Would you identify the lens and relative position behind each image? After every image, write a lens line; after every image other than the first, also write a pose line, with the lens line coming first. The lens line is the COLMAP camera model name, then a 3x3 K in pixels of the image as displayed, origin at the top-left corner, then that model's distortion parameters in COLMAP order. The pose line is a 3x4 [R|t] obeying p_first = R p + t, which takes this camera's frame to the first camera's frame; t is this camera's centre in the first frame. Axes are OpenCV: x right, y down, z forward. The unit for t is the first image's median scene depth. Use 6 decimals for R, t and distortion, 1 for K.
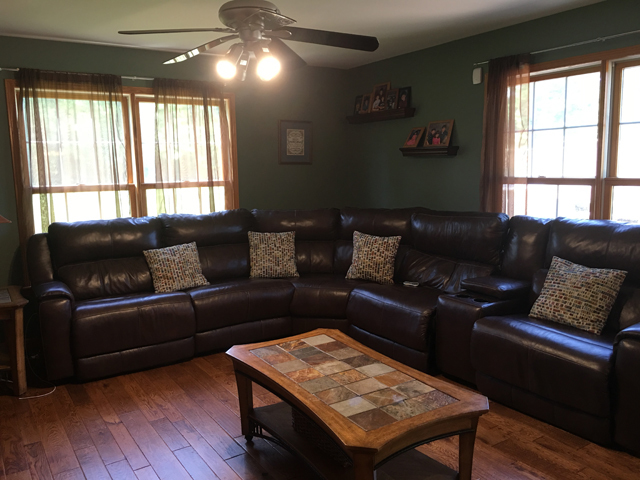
lens RADIAL K [[538.6, 0, 318.8], [0, 538.6, 237.2], [0, 0, 1]] dist [0.043599, -0.036666]
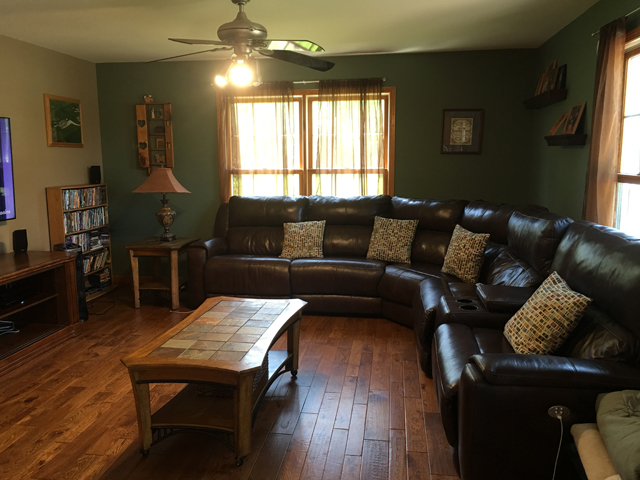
lens RADIAL K [[538.6, 0, 317.0], [0, 538.6, 240.5], [0, 0, 1]] dist [0.043599, -0.036666]
pose [[0.750304, 0.115090, -0.650998, 0.529975], [-0.095734, 0.993265, 0.065262, -0.022841], [0.654125, 0.013356, 0.756269, 0.110053]]
